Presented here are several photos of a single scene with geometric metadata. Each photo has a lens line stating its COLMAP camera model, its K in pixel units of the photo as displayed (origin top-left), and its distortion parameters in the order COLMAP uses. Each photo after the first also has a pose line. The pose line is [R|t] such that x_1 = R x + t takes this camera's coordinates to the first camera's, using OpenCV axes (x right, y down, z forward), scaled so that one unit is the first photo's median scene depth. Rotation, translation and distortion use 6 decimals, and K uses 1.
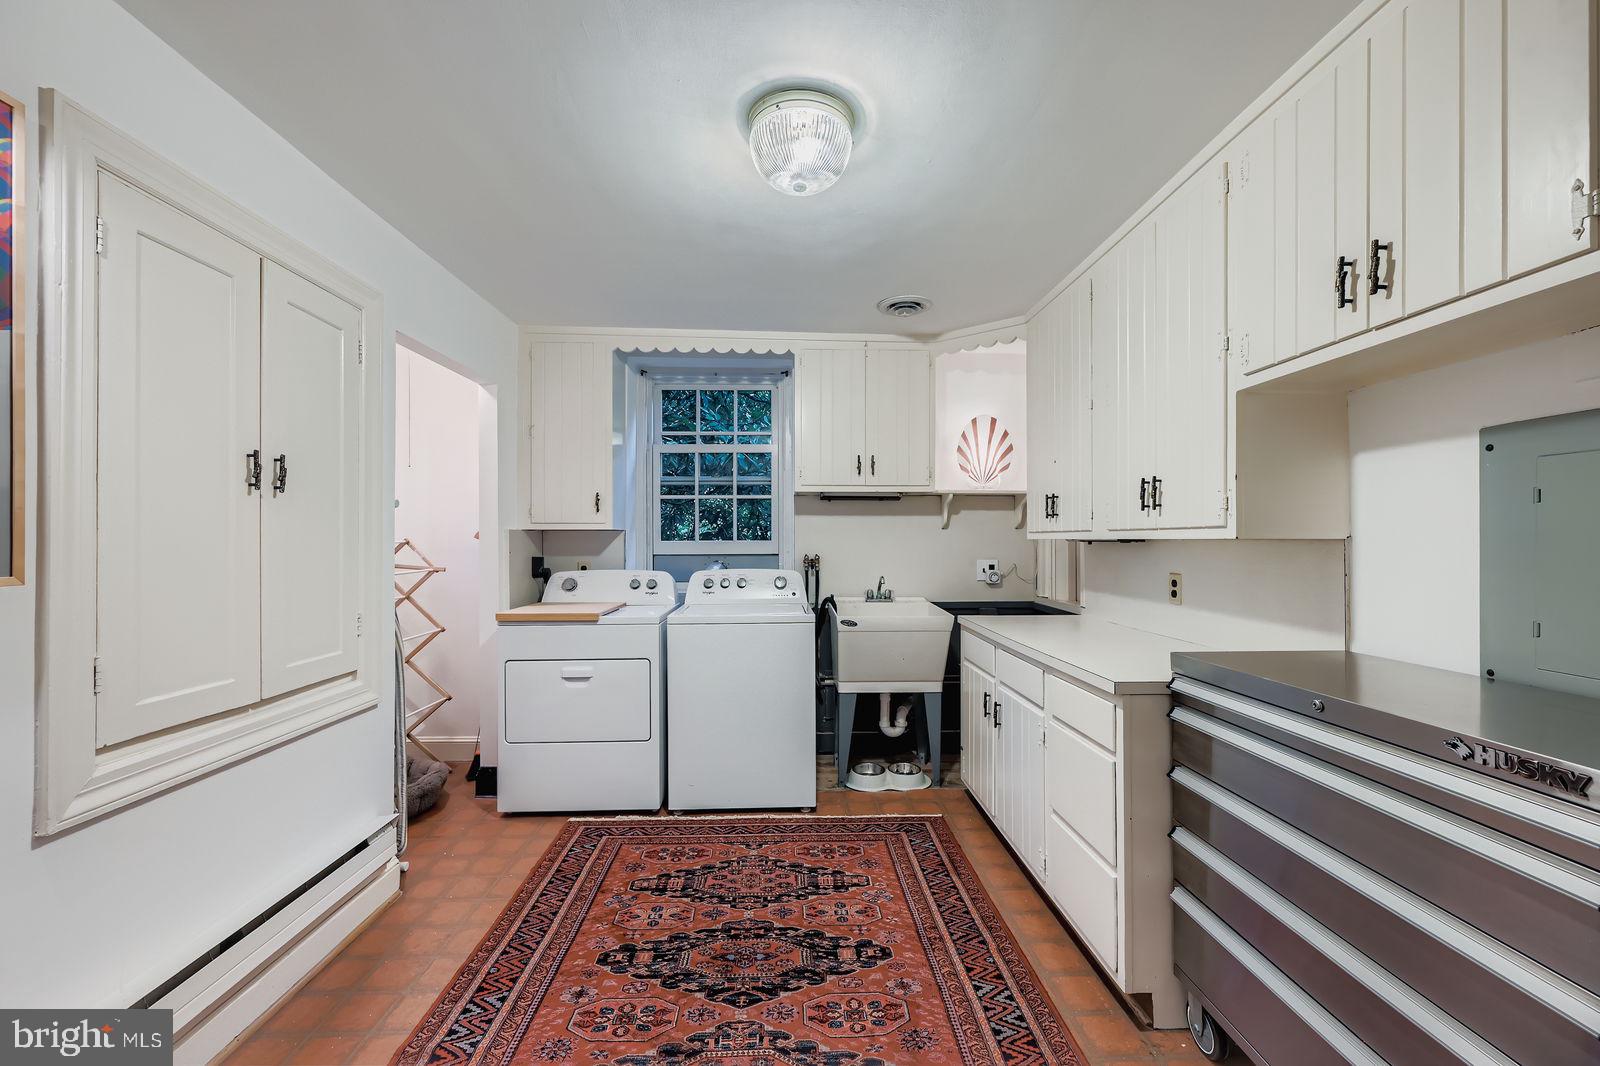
lens RADIAL K [[639.9, 0, 801.6], [0, 639.9, 539.1], [0, 0, 1]] dist [0.000455, -0.000169]
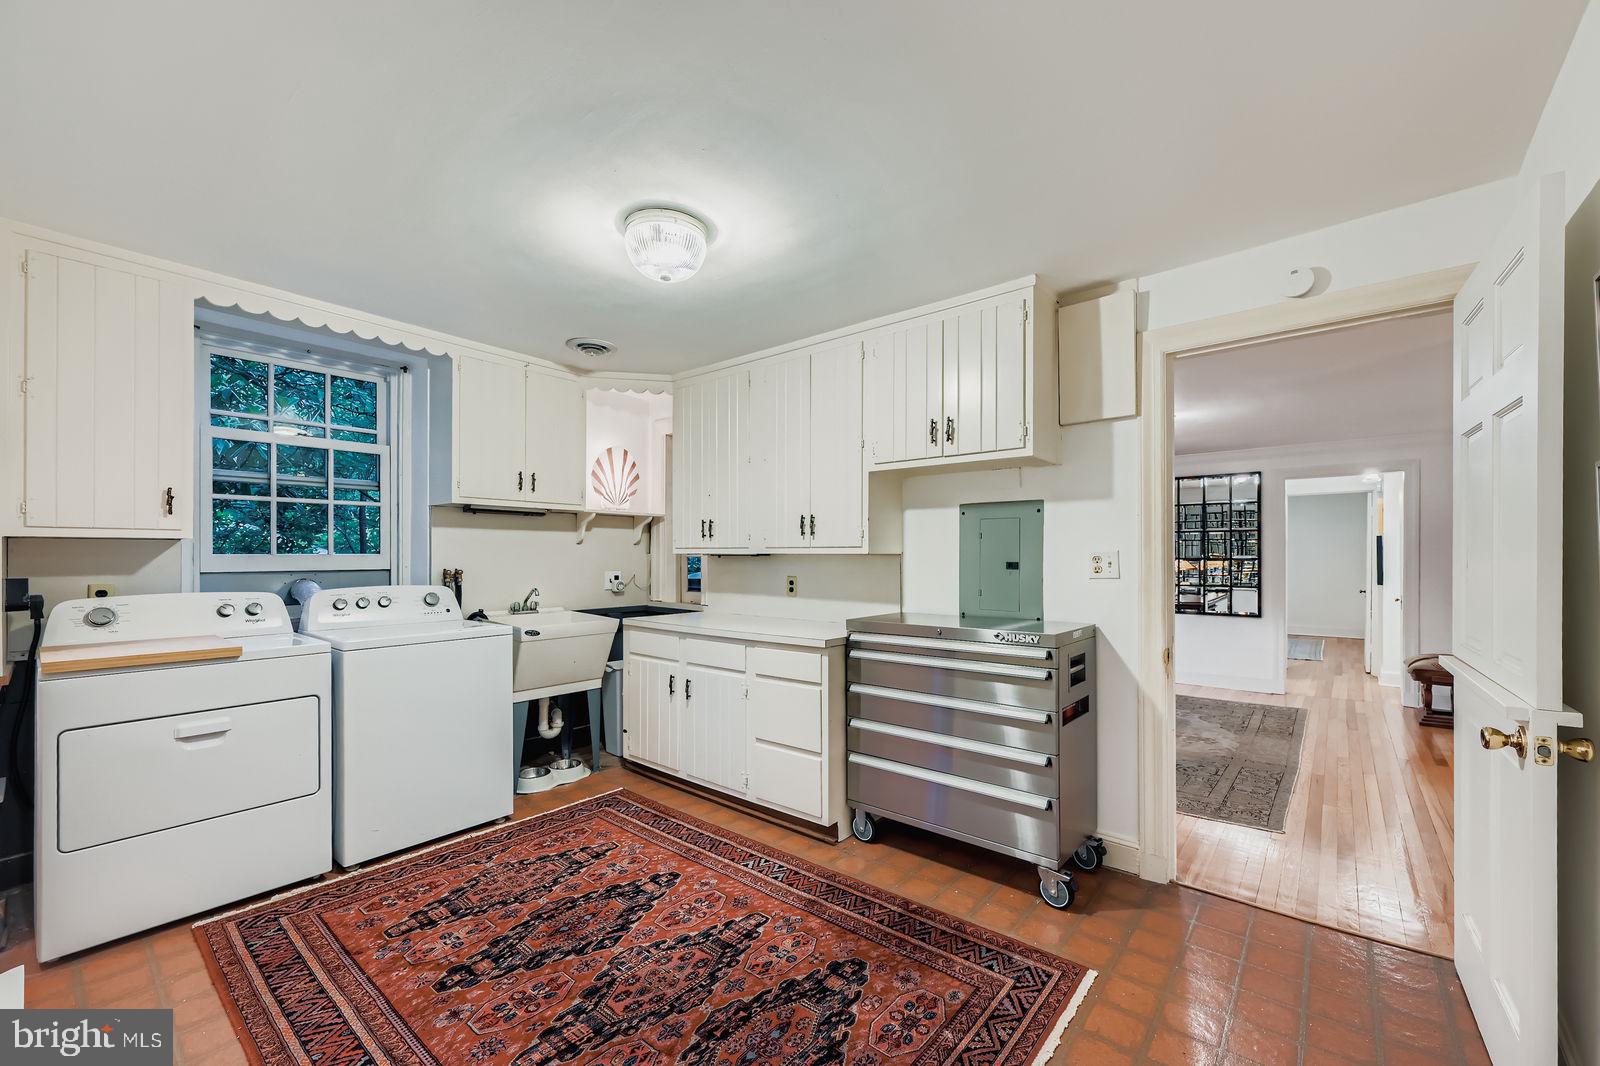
lens RADIAL K [[645.1, 0, 806.5], [0, 645.1, 553.1], [0, 0, 1]] dist [0.001409, 0.000105]
pose [[0.661792, 0.003741, 0.749678, -0.448568], [-0.003140, 0.999993, -0.002218, 0.001223], [-0.749681, -0.000886, 0.661799, -0.038080]]
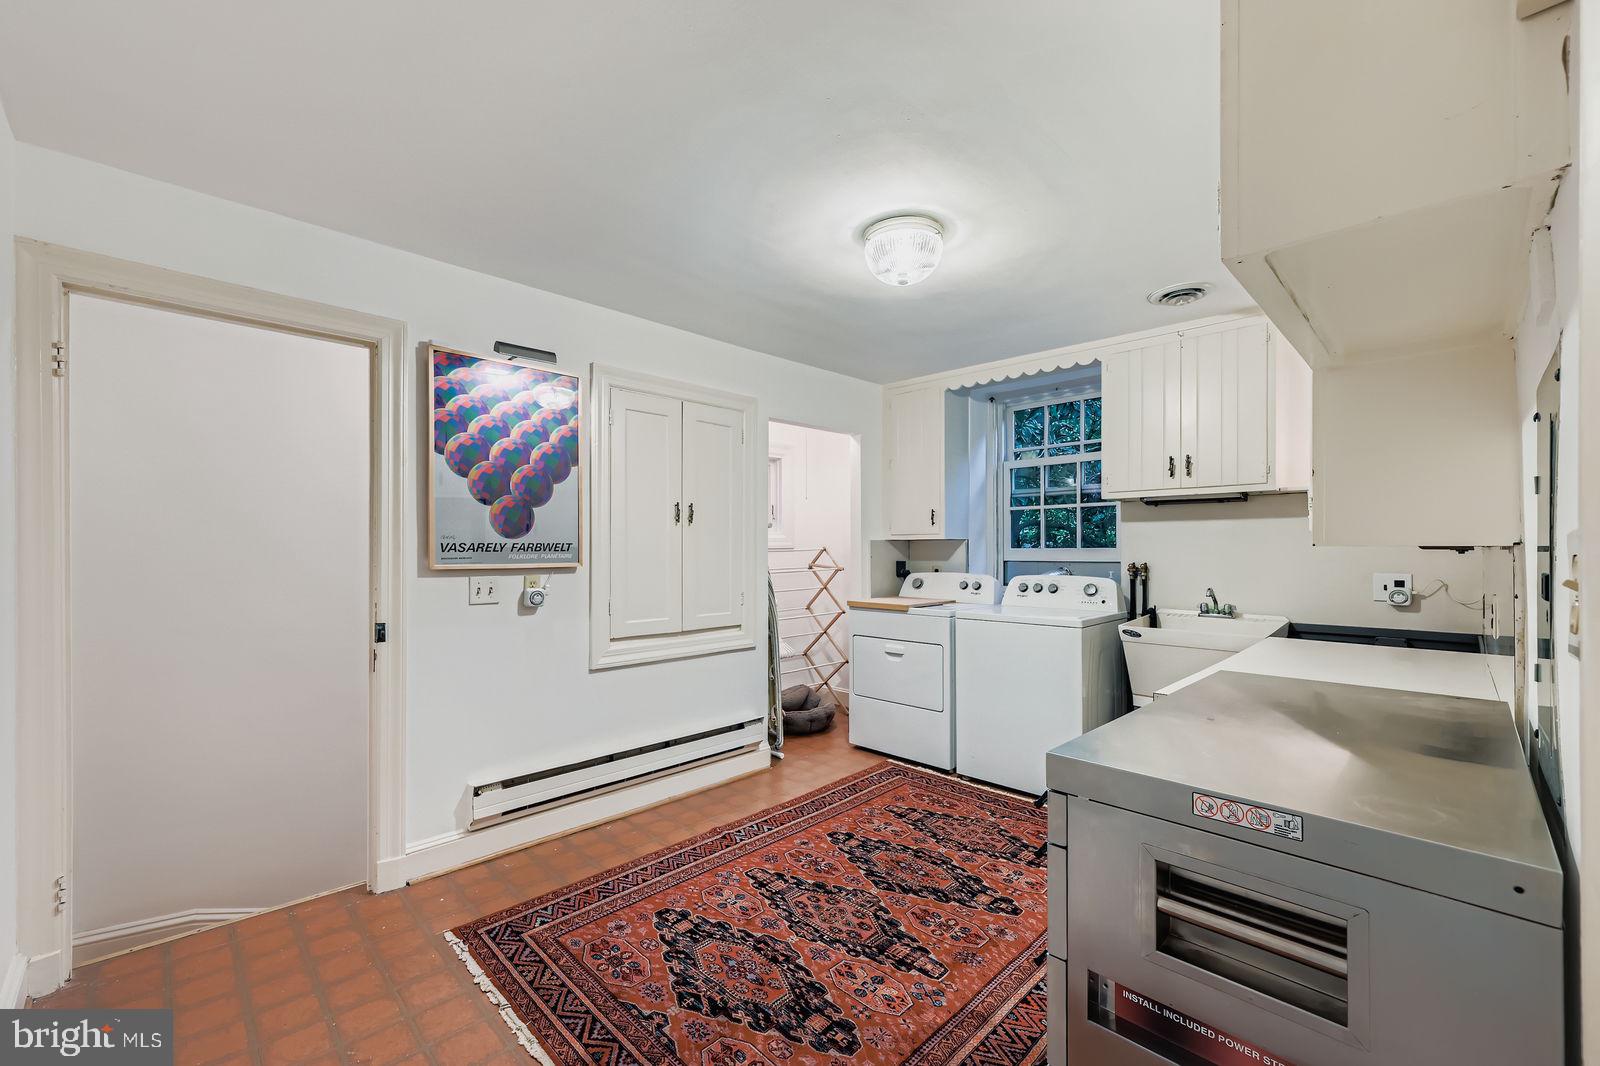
lens RADIAL K [[646.7, 0, 794.9], [0, 646.7, 547.3], [0, 0, 1]] dist [0.000151, -0.000075]
pose [[0.678639, -0.000988, -0.734471, 0.476835], [0.002788, 0.999995, 0.001232, -0.001907], [0.734467, -0.002884, 0.678639, -0.043526]]
